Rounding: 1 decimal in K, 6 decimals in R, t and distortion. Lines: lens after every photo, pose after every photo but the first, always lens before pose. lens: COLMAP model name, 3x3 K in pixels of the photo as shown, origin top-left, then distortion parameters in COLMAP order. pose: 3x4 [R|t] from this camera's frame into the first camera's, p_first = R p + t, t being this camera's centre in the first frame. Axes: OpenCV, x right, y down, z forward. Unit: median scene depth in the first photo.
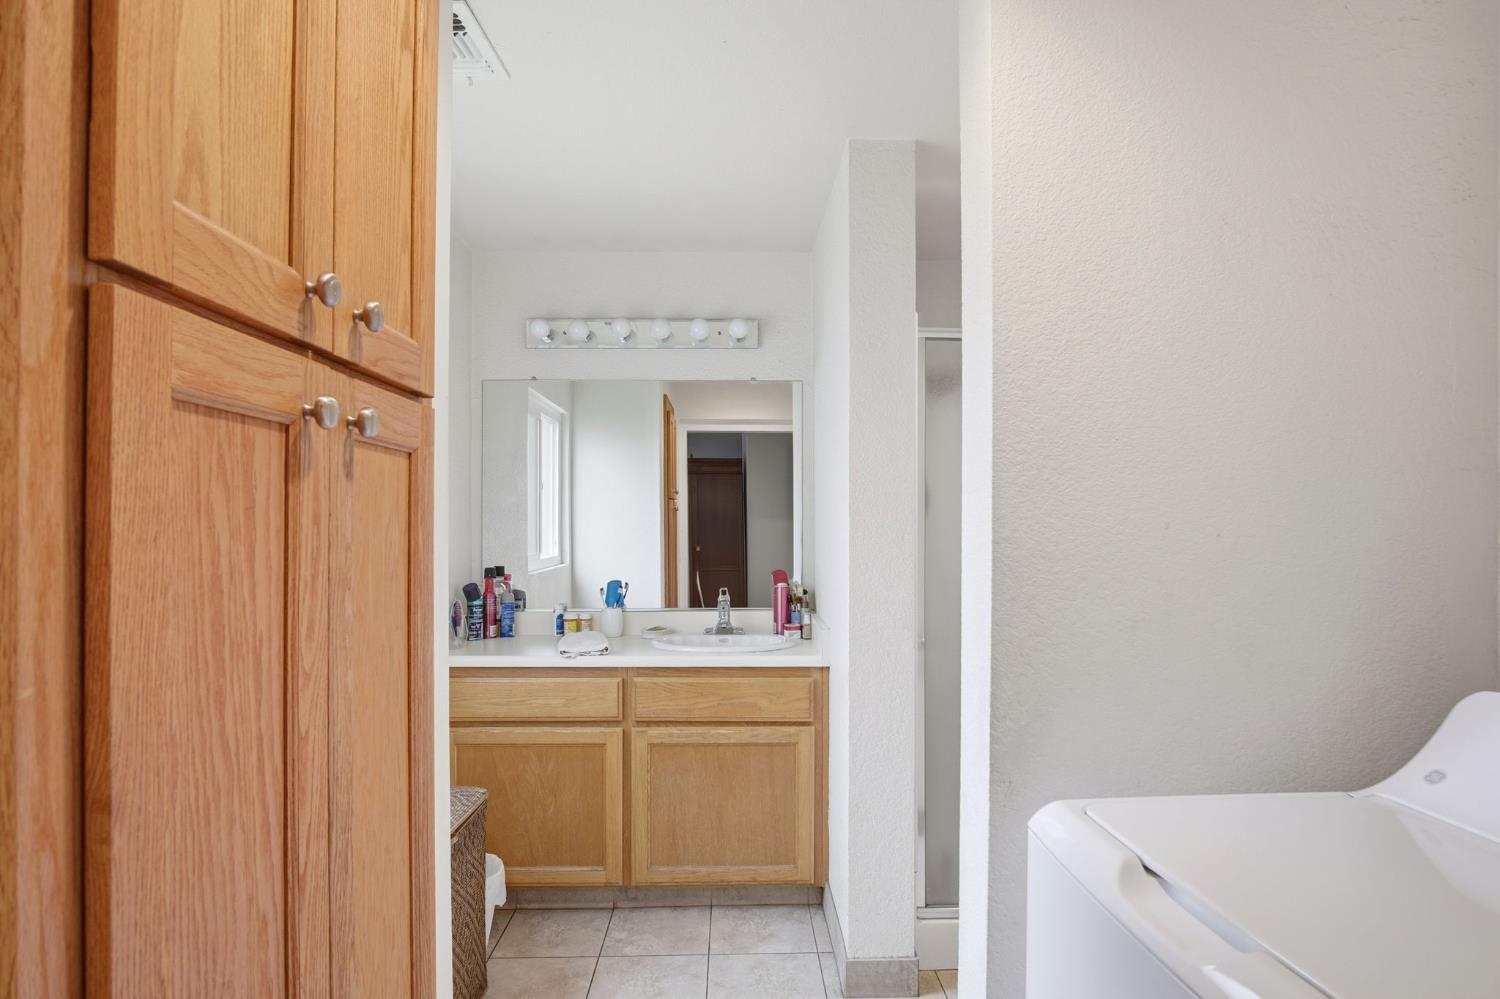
lens RADIAL K [[836.9, 0, 753.0], [0, 836.9, 509.5], [0, 0, 1]] dist [-0.030900, 0.005170]
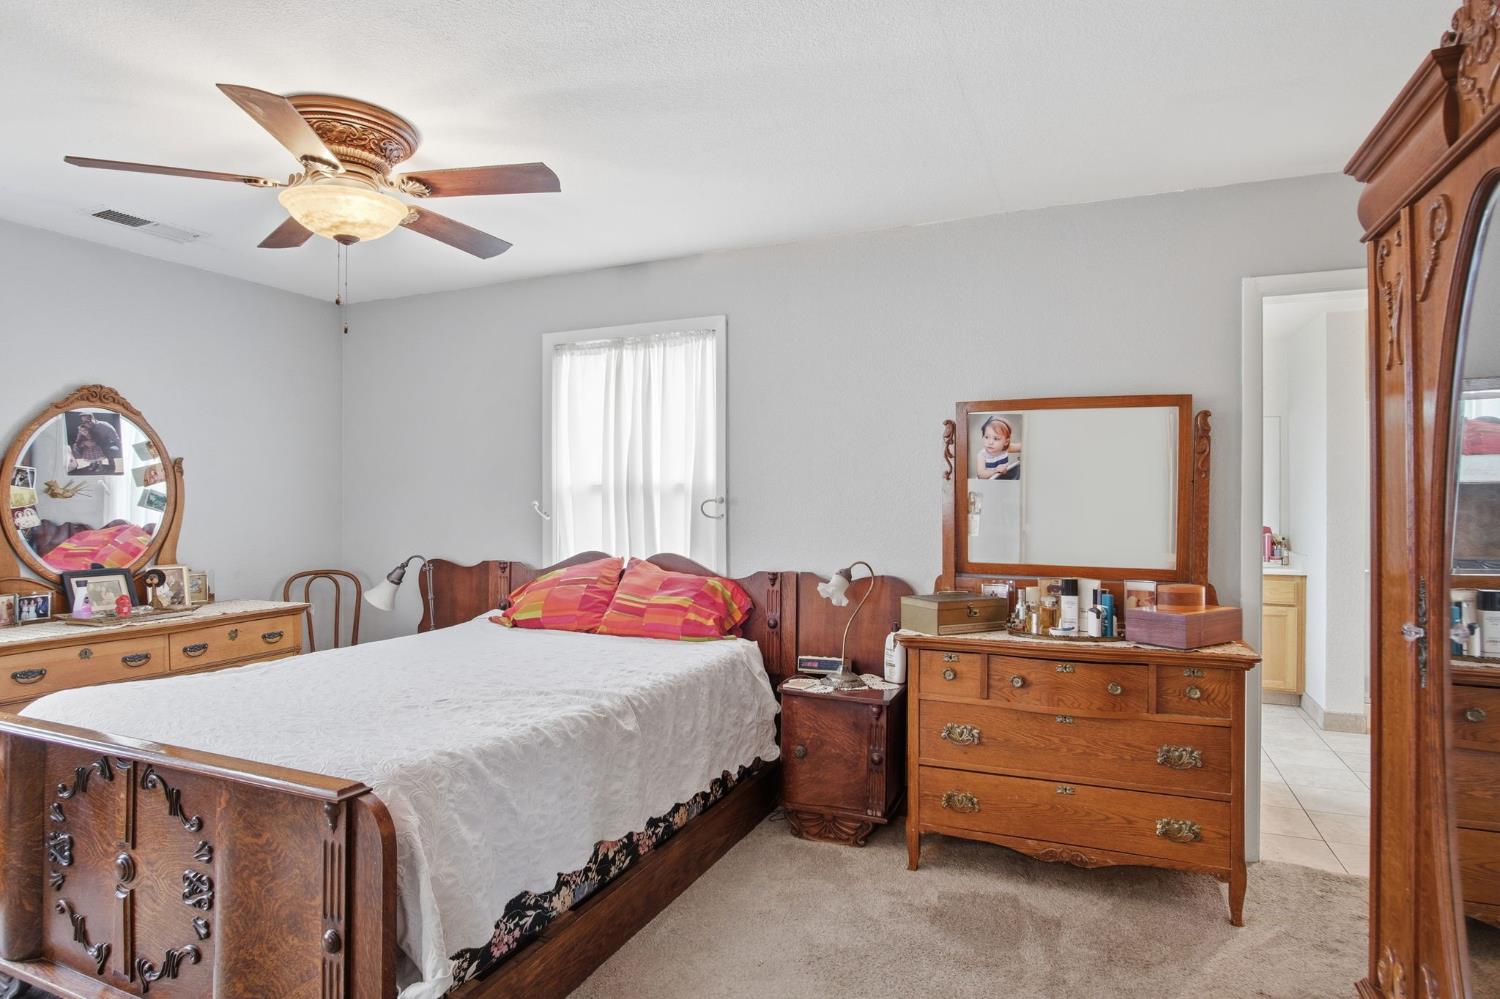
lens RADIAL K [[836.9, 0, 747.3], [0, 836.9, 494.2], [0, 0, 1]] dist [-0.030900, 0.005170]
pose [[0.915576, -0.001145, -0.402143, -0.276497], [0.004899, 0.999953, 0.008307, -0.014969], [0.402115, -0.009576, 0.915539, -1.064085]]
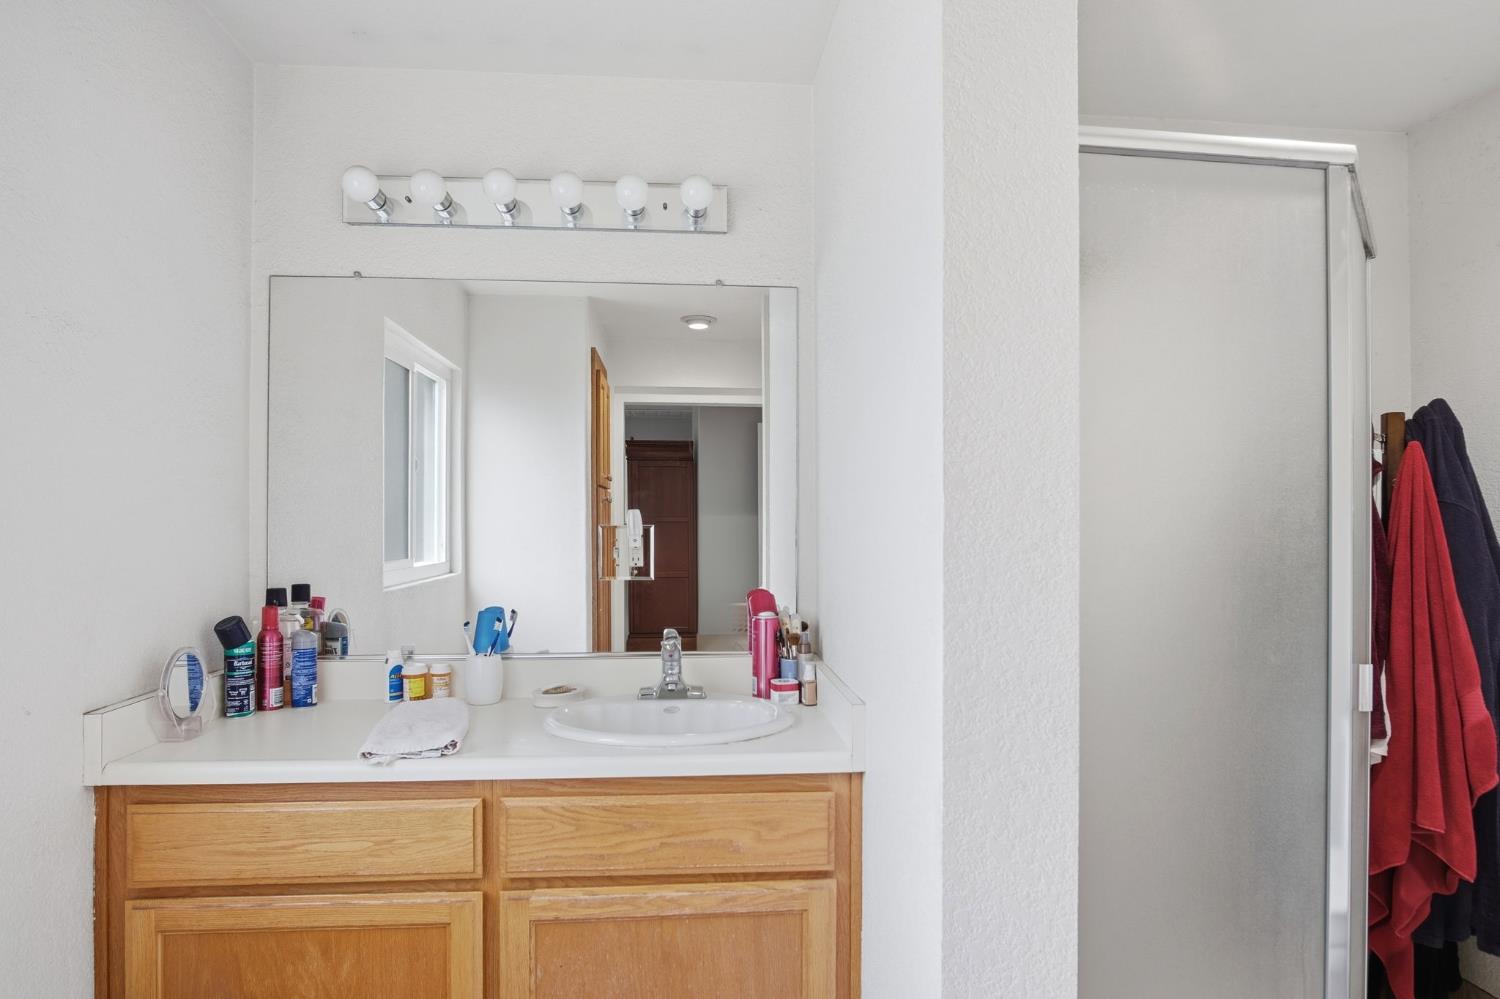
lens RADIAL K [[836.9, 0, 748.3], [0, 836.9, 511.4], [0, 0, 1]] dist [-0.030900, 0.005170]
pose [[0.998288, 0.001646, 0.058473, -0.015110], [-0.001851, 0.999992, 0.003446, 0.012566], [-0.058467, -0.003548, 0.998283, 0.399912]]
